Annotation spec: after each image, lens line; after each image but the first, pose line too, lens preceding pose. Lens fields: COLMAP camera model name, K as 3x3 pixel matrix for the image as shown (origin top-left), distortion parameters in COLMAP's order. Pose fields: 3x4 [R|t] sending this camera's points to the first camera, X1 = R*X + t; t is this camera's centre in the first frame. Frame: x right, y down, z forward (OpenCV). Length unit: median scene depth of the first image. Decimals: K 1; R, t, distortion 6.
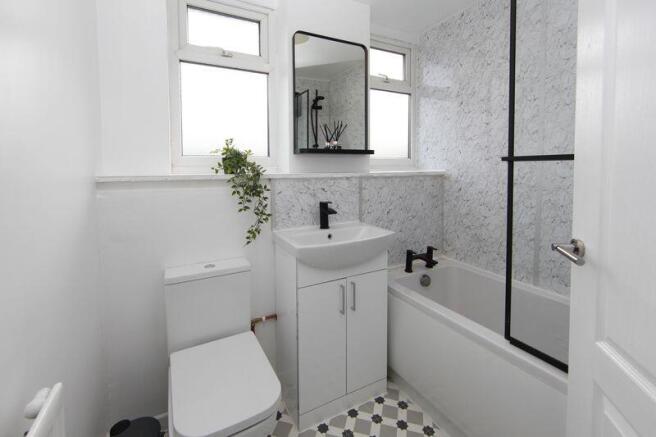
lens RADIAL K [[291.4, 0, 332.0], [0, 291.4, 223.7], [0, 0, 1]] dist [-0.003793, 0.000007]
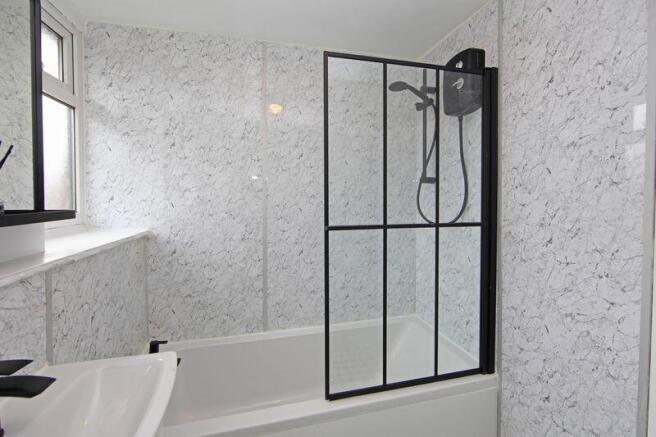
lens RADIAL K [[291.4, 0, 332.0], [0, 291.4, 223.7], [0, 0, 1]] dist [-0.003793, 0.000007]
pose [[0.231916, -0.083747, 0.969124, -0.218263], [0.169891, 0.984461, 0.044417, -0.165380], [-0.957785, 0.154344, 0.242540, 0.428232]]
